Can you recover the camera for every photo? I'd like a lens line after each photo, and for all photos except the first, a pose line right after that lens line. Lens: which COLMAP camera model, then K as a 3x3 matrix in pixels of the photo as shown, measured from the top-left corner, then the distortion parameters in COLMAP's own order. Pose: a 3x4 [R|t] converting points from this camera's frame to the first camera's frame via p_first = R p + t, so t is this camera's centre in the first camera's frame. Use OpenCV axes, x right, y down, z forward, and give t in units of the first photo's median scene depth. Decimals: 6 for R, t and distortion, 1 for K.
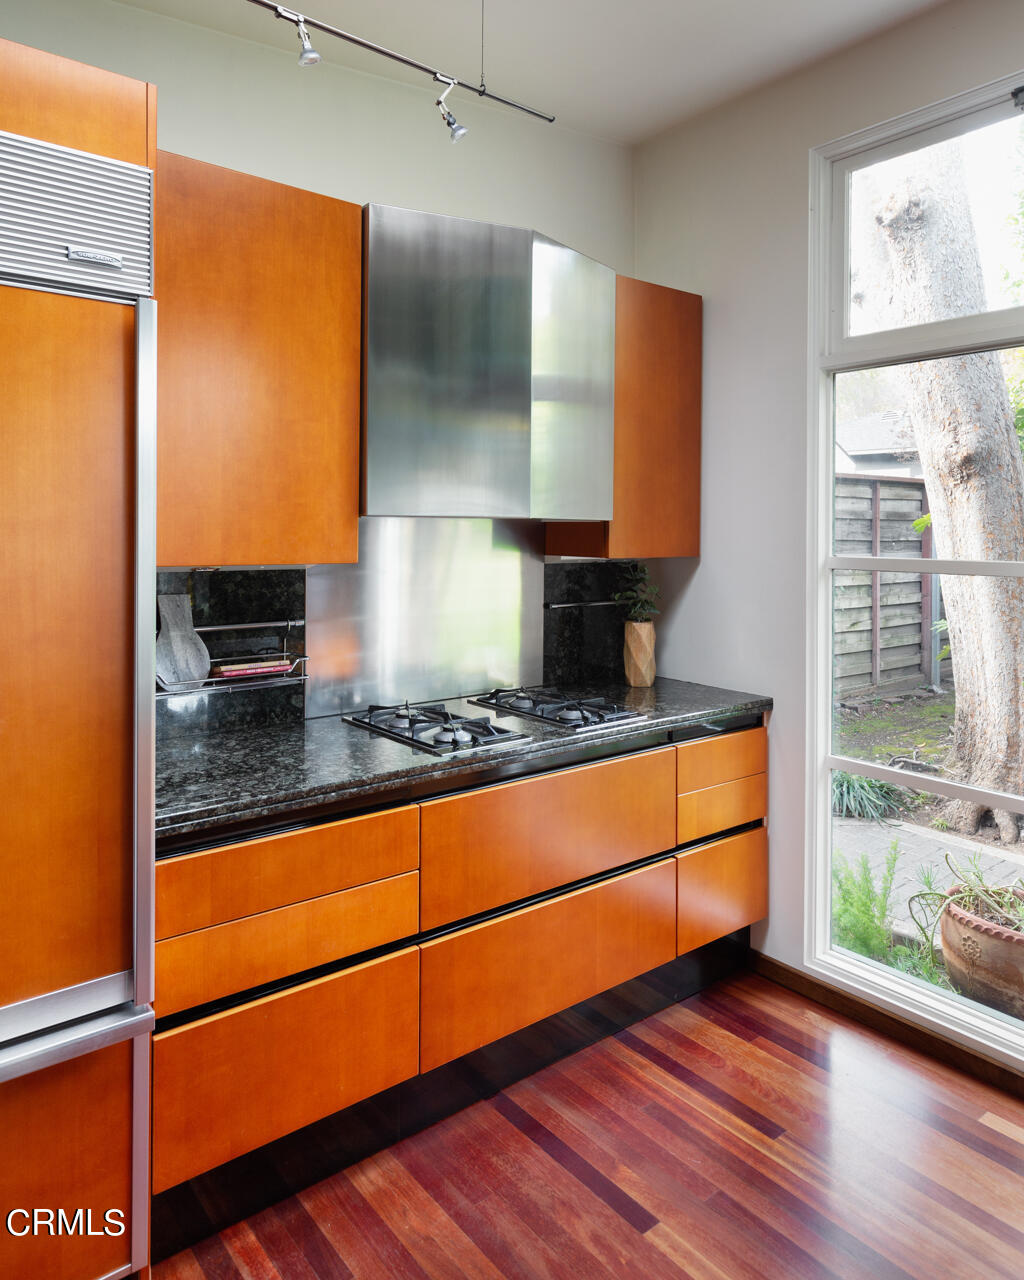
lens RADIAL K [[882.9, 0, 512.4], [0, 882.9, 544.8], [0, 0, 1]] dist [0.007364, -0.000675]
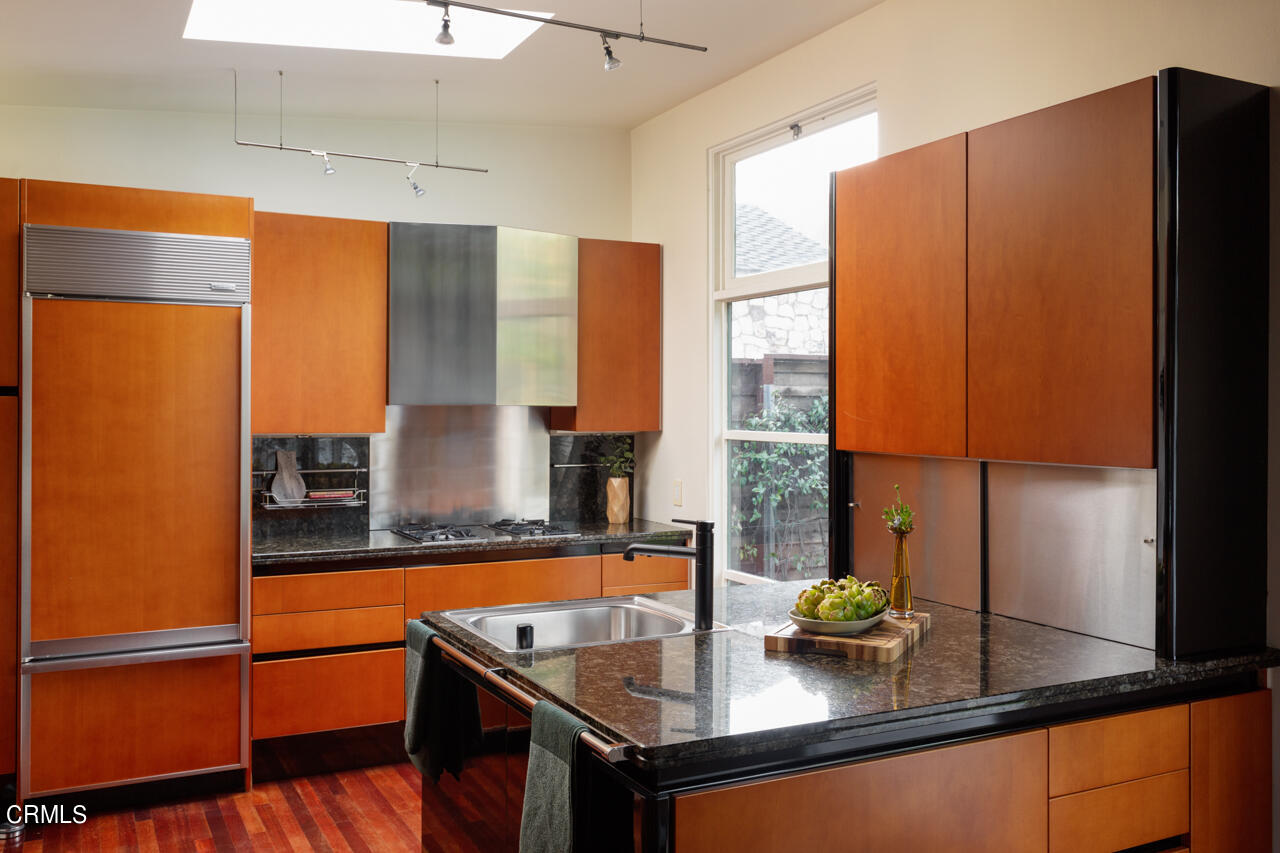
lens RADIAL K [[1108.7, 0, 640.0], [0, 1108.7, 426.5], [0, 0, 1]] dist [0.002335, 0.009662]
pose [[0.979694, 0.000278, -0.200498, 0.746050], [-0.000420, 1.000000, -0.000669, 0.010005], [0.200498, 0.000740, 0.979694, -1.007993]]
